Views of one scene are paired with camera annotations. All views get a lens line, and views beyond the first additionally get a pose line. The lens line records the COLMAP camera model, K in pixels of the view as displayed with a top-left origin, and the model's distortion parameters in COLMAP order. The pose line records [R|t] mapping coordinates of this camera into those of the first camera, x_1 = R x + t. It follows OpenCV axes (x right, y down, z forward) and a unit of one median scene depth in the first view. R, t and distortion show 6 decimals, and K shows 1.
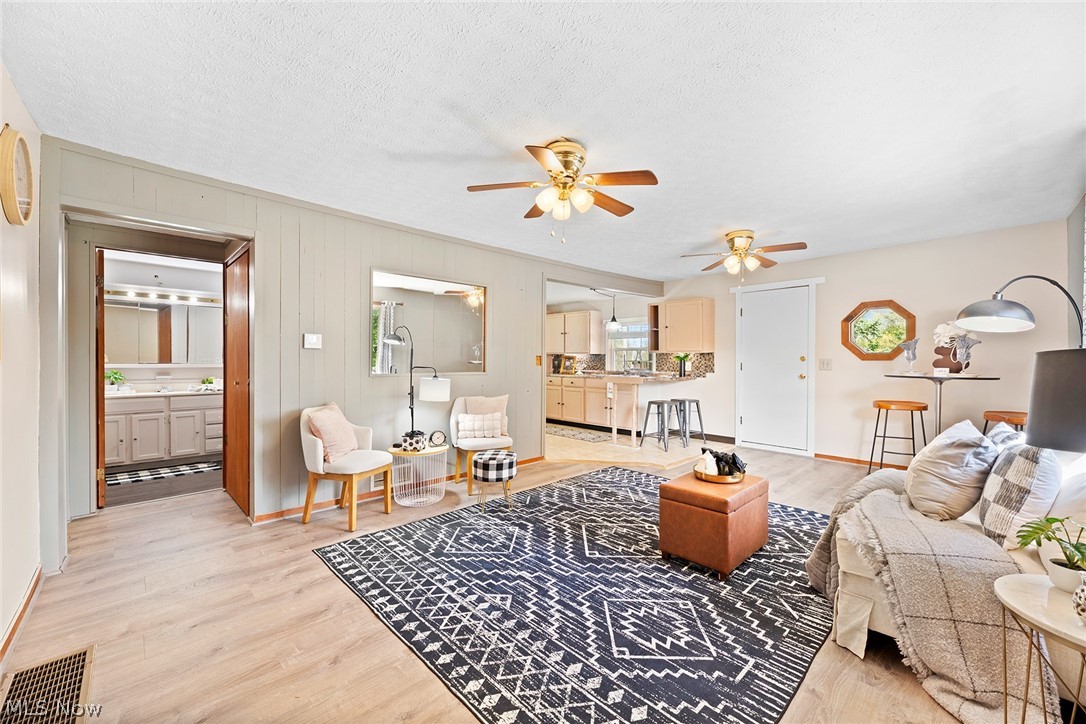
lens RADIAL K [[439.9, 0, 543.5], [0, 439.9, 364.2], [0, 0, 1]] dist [0.003910, -0.003059]
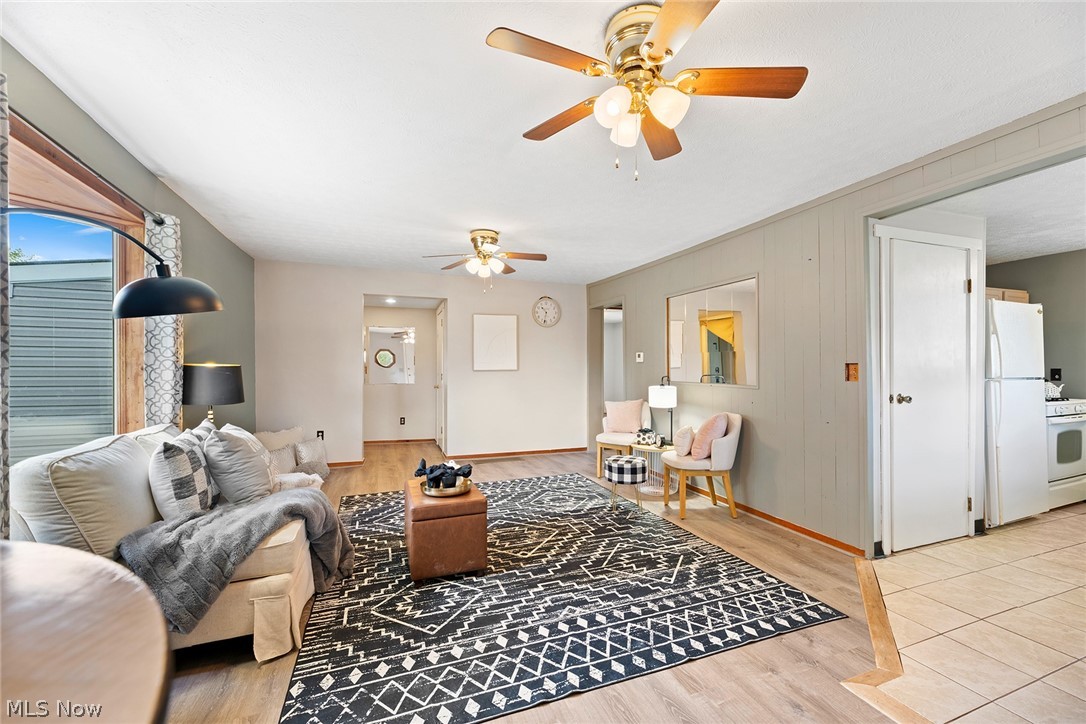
lens RADIAL K [[439.9, 0, 539.2], [0, 439.9, 368.3], [0, 0, 1]] dist [0.003910, -0.003059]
pose [[-0.410842, -0.003191, -0.911701, 1.071457], [-0.011946, 0.999927, 0.001883, -0.014289], [0.911628, 0.011665, -0.410850, 1.415710]]
